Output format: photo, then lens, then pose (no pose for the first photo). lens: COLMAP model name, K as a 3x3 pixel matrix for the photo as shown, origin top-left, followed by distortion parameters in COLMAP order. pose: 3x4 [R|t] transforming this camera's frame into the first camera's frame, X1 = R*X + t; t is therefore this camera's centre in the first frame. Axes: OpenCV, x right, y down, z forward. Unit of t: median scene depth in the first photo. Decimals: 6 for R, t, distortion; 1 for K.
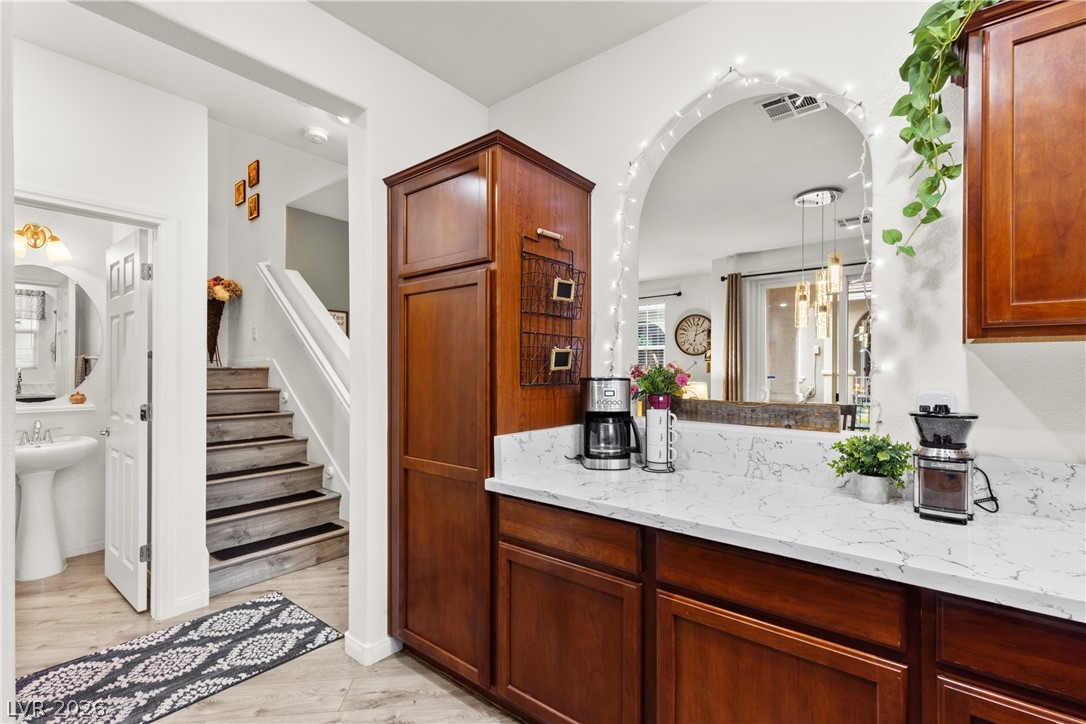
lens RADIAL K [[489.8, 0, 548.2], [0, 489.8, 368.8], [0, 0, 1]] dist [0.006554, -0.000526]
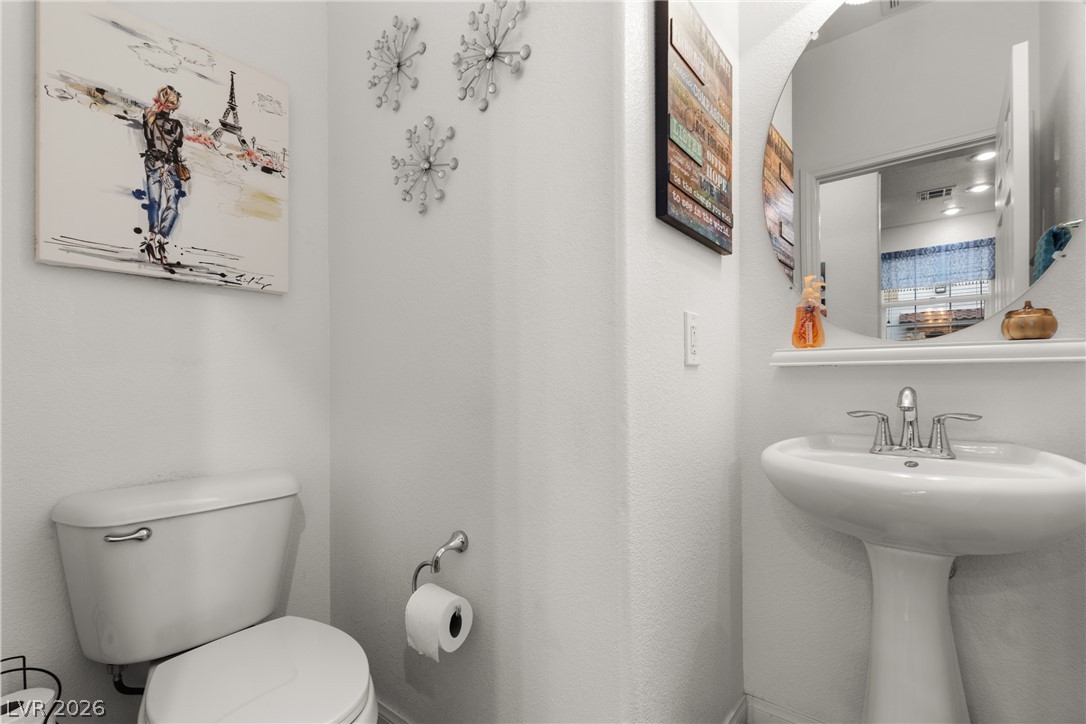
lens RADIAL K [[489.8, 0, 548.2], [0, 489.8, 368.8], [0, 0, 1]] dist [0.006554, -0.000526]
pose [[0.004148, -0.009501, -0.999946, -0.564654], [0.006113, 0.999936, -0.009476, 0.076243], [0.999973, -0.006073, 0.004206, 0.606998]]
